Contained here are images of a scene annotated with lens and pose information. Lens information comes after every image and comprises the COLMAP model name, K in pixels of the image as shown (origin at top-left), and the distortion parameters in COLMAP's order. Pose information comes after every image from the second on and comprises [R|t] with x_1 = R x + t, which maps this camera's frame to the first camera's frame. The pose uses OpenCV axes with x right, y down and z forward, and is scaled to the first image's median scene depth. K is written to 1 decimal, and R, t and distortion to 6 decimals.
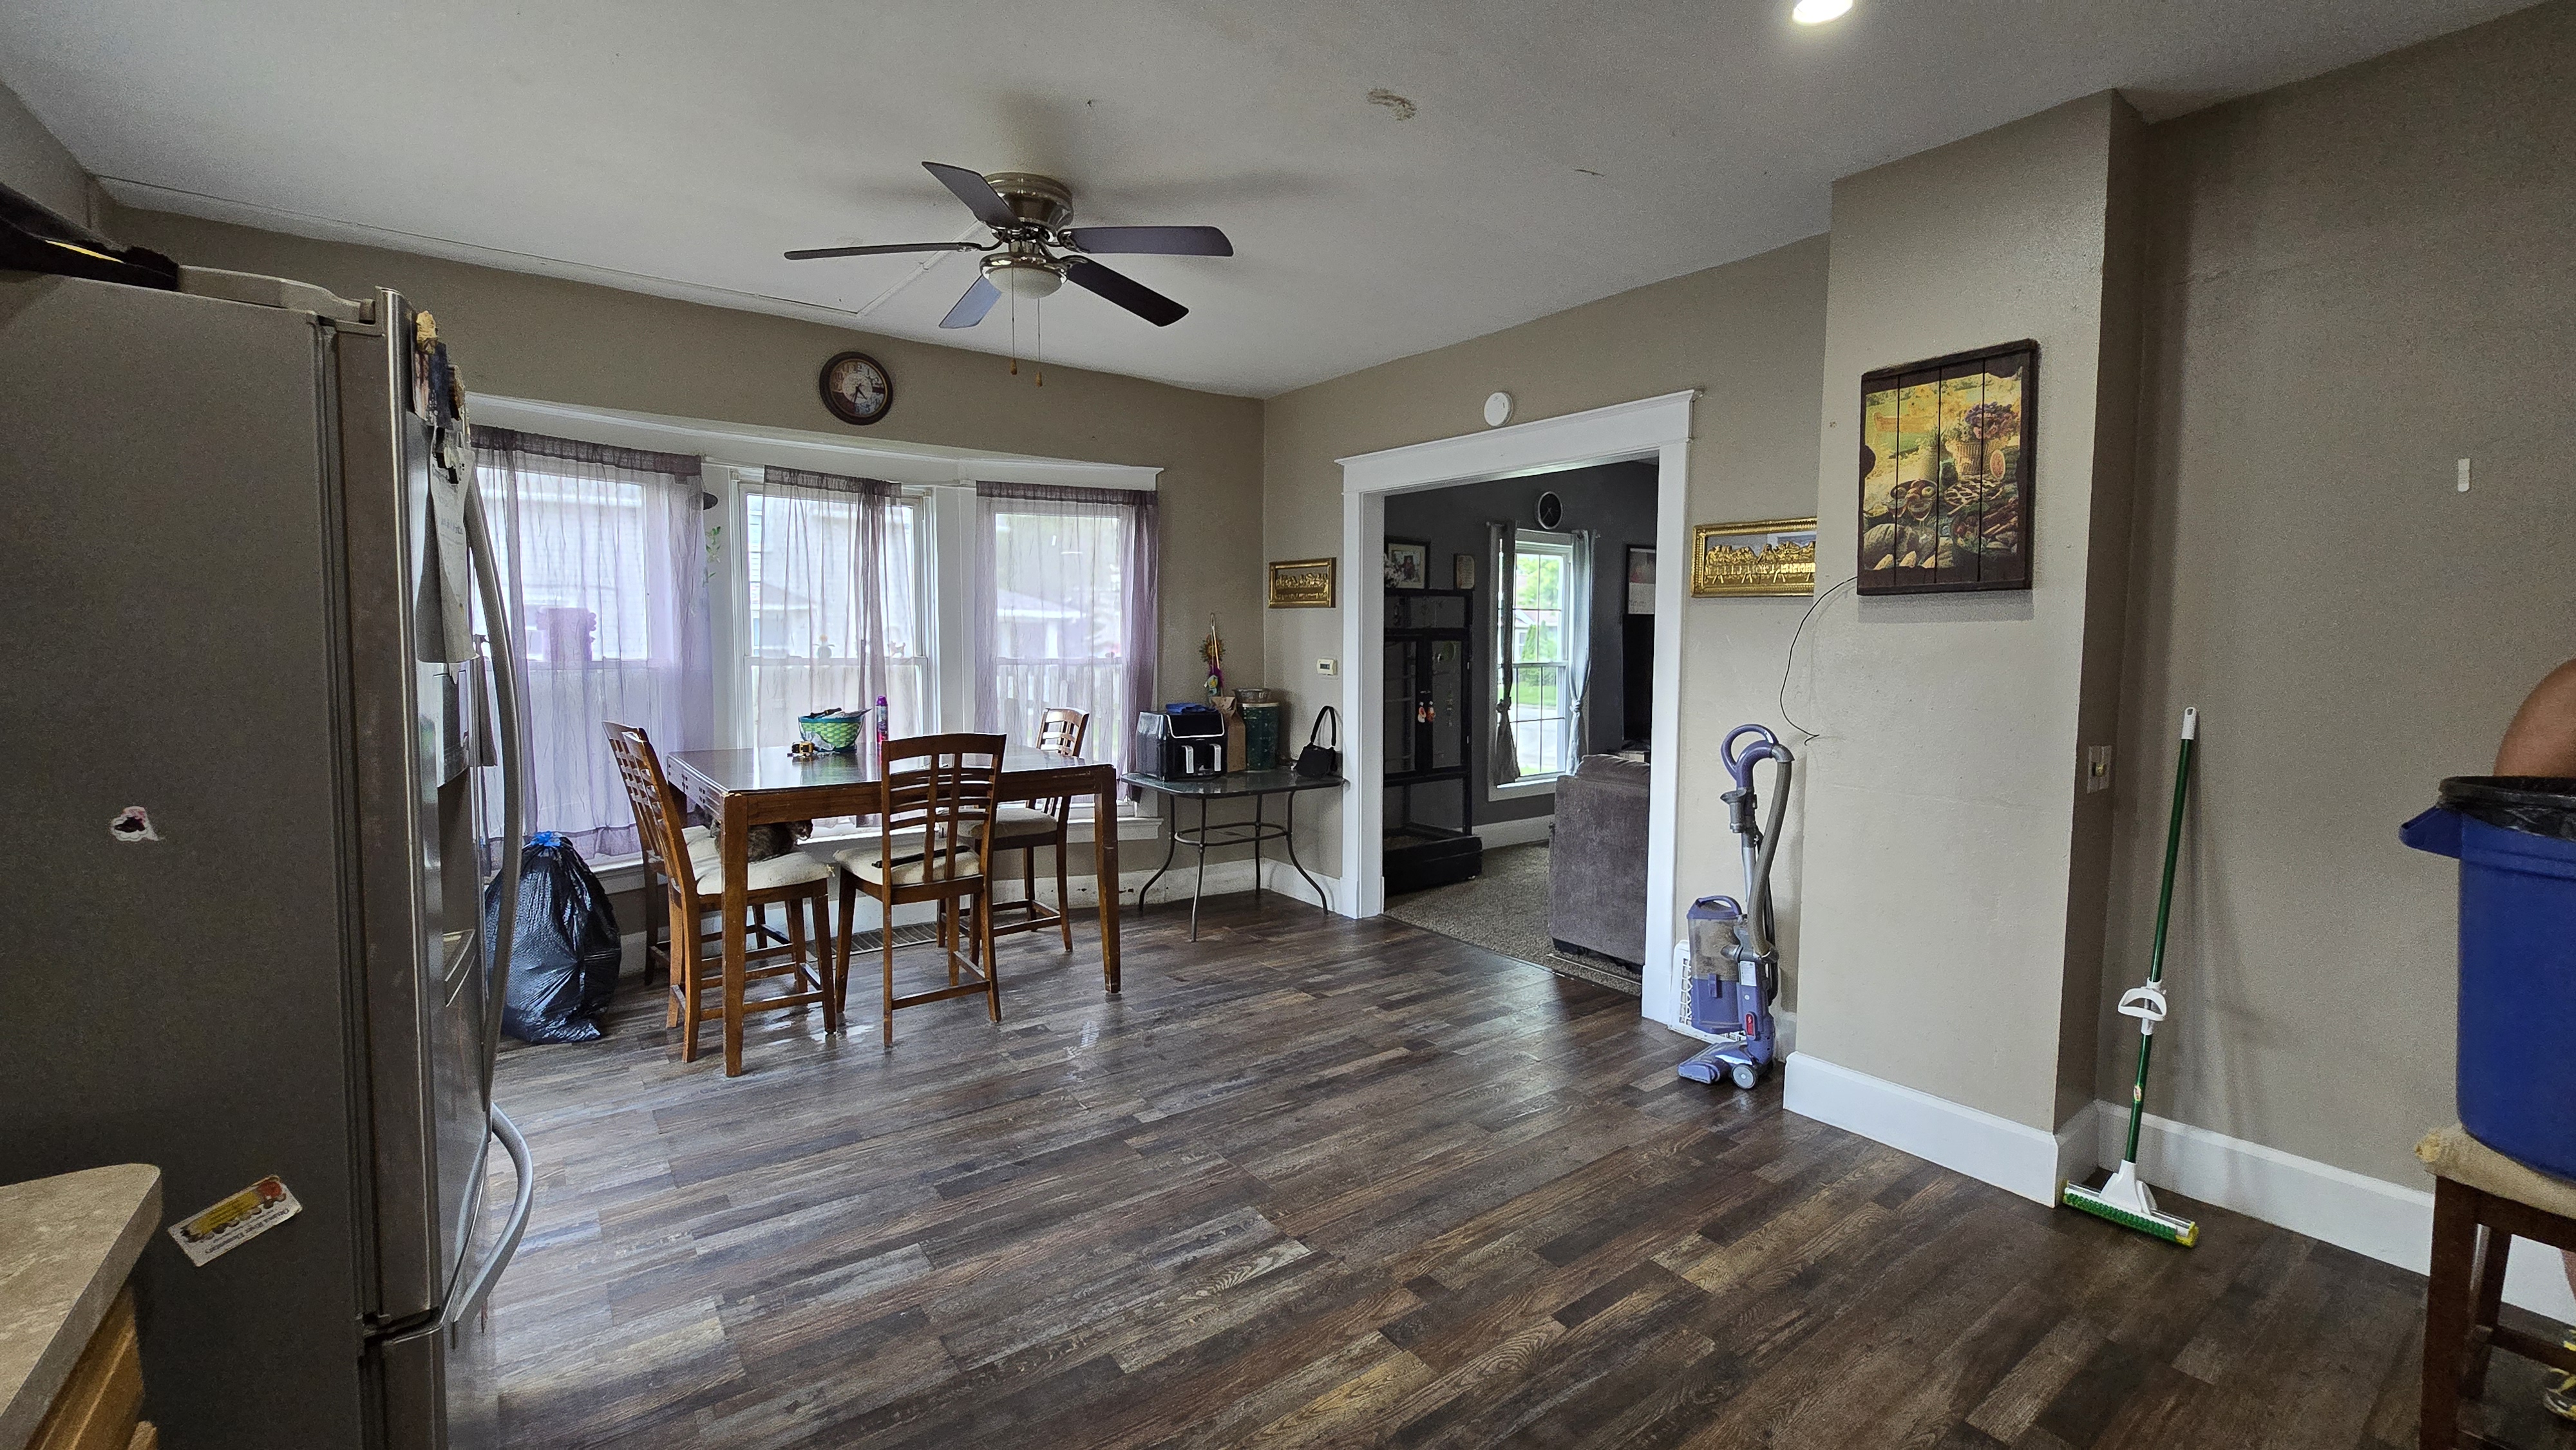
lens RADIAL K [[1050.5, 0, 1287.5], [0, 1050.5, 712.7], [0, 0, 1]] dist [-0.002407, 0.000340]
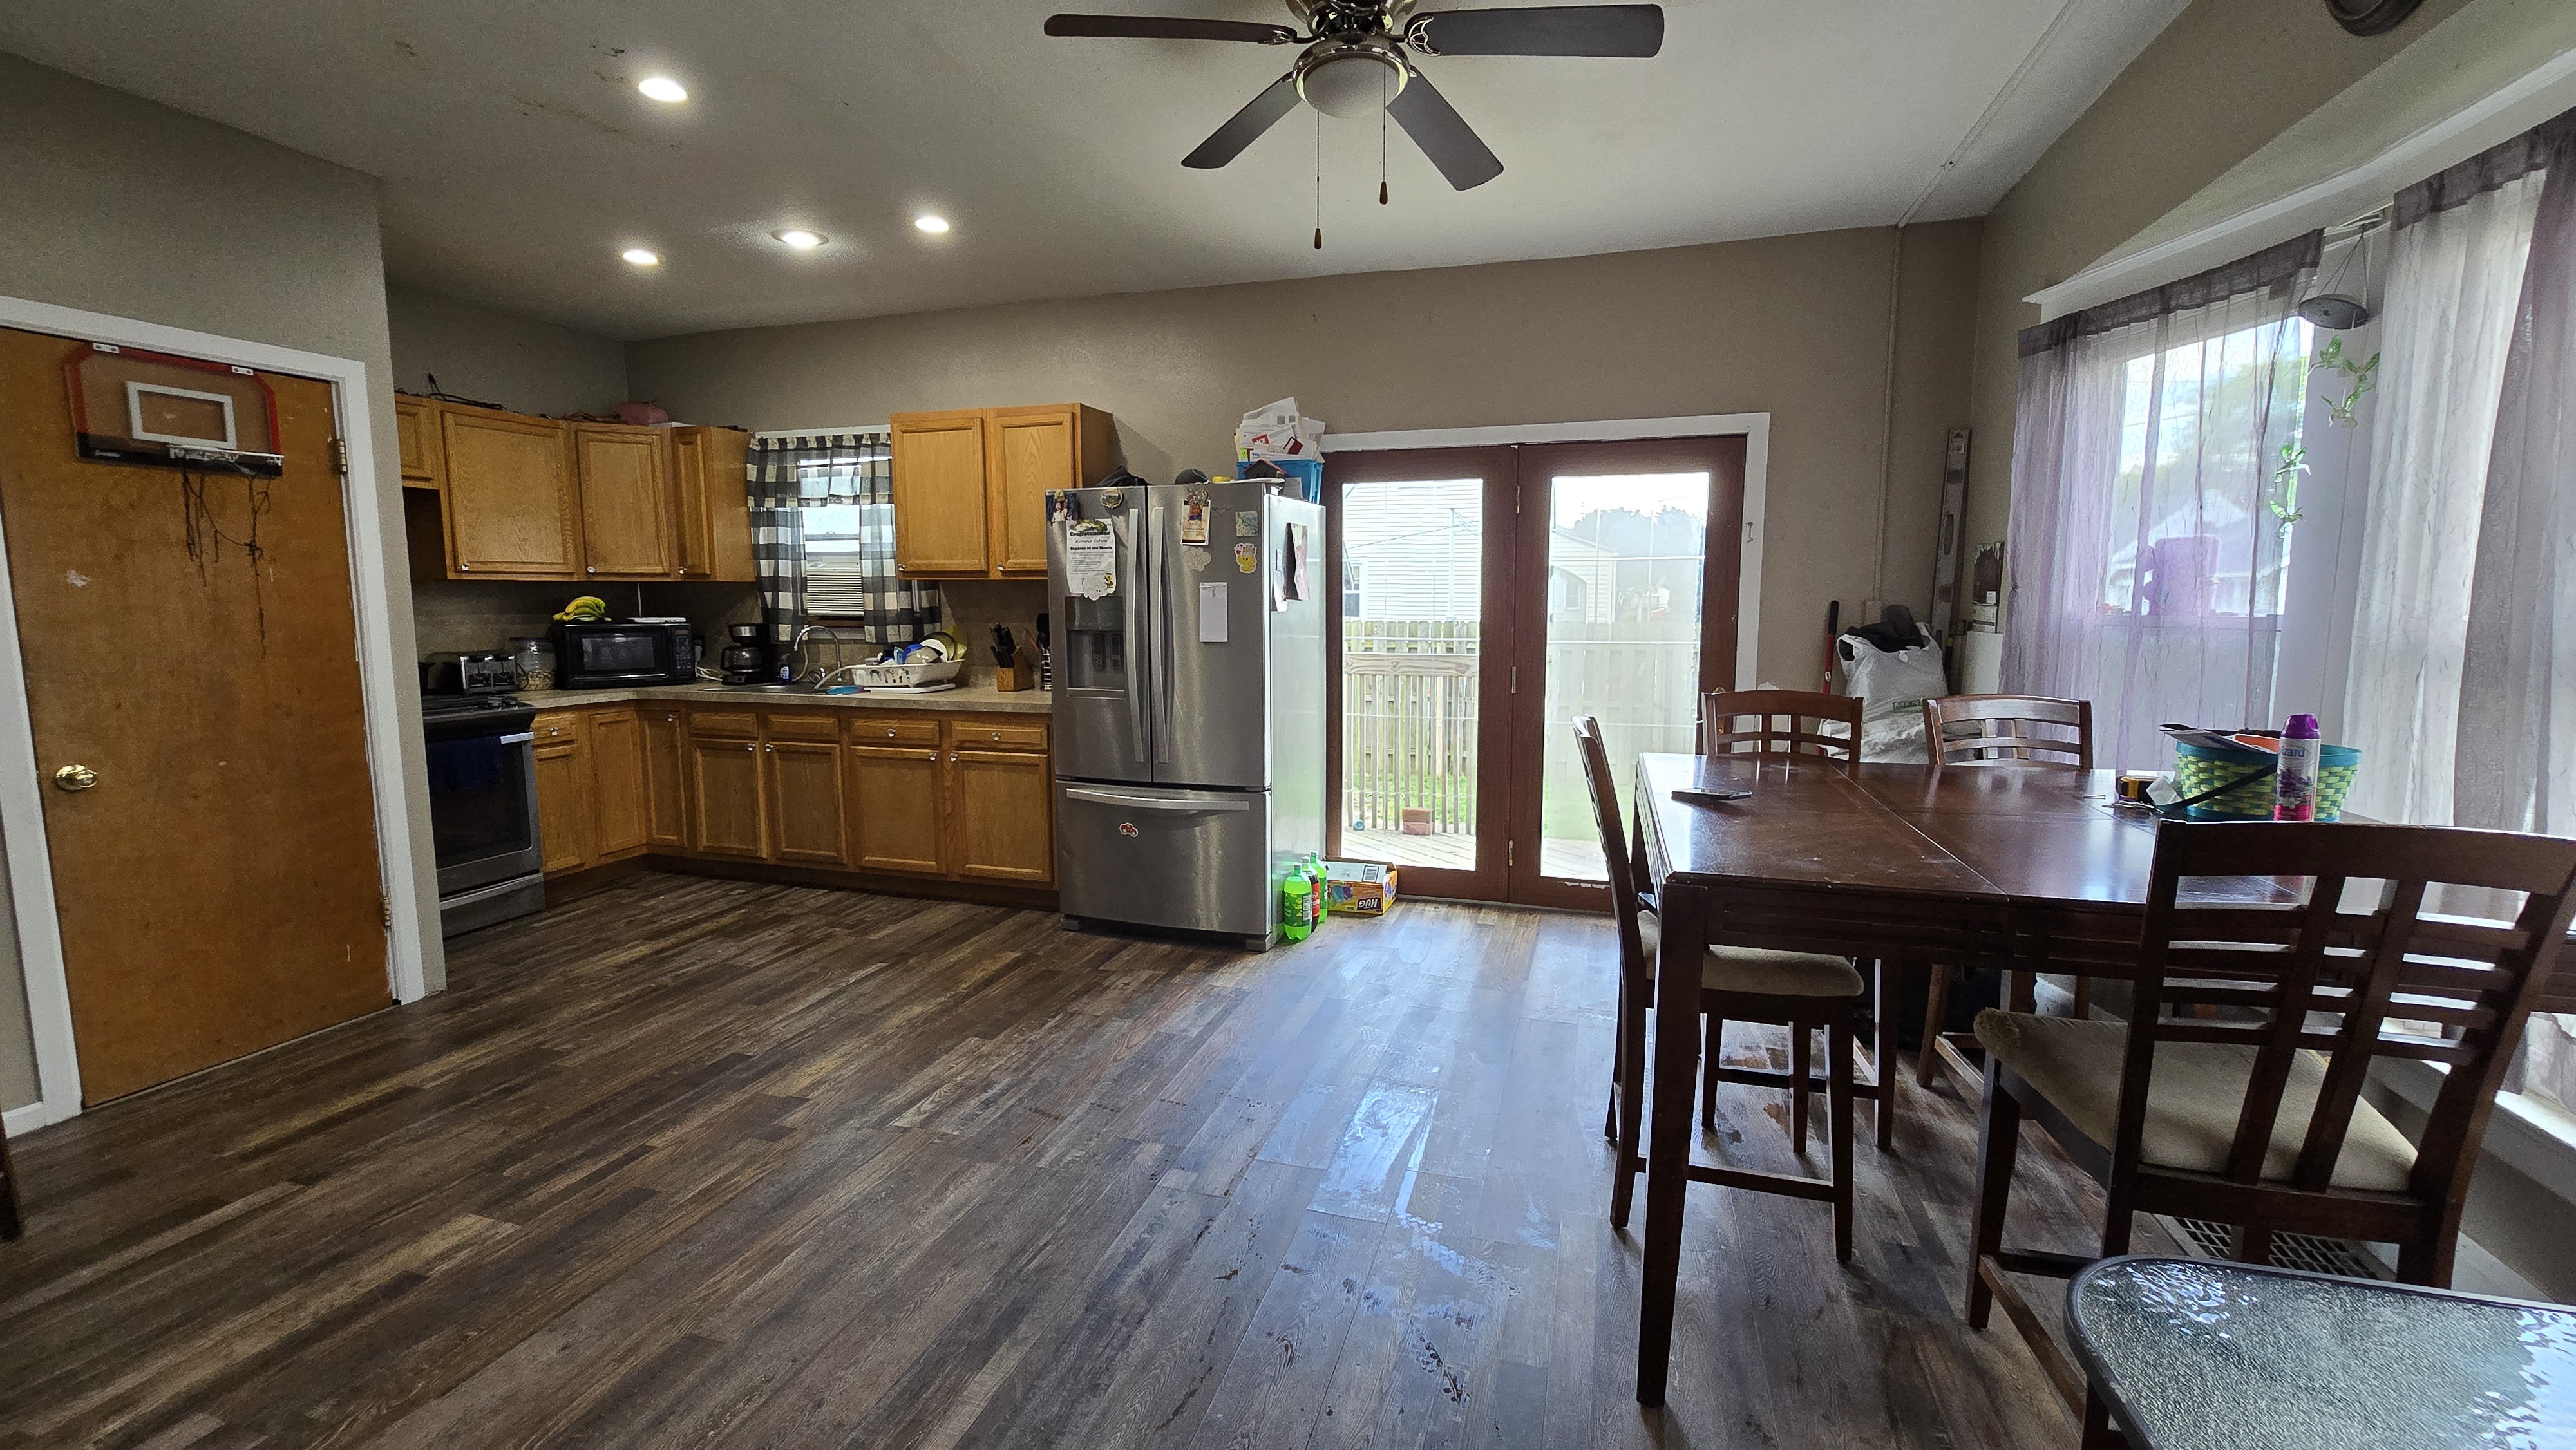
lens RADIAL K [[1050.5, 0, 1298.6], [0, 1050.5, 716.9], [0, 0, 1]] dist [-0.002407, 0.000340]
pose [[-0.797013, 0.063494, -0.600615, 0.324306], [-0.043509, 0.985839, 0.161955, -0.121314], [0.602393, 0.155212, -0.782964, 2.094663]]
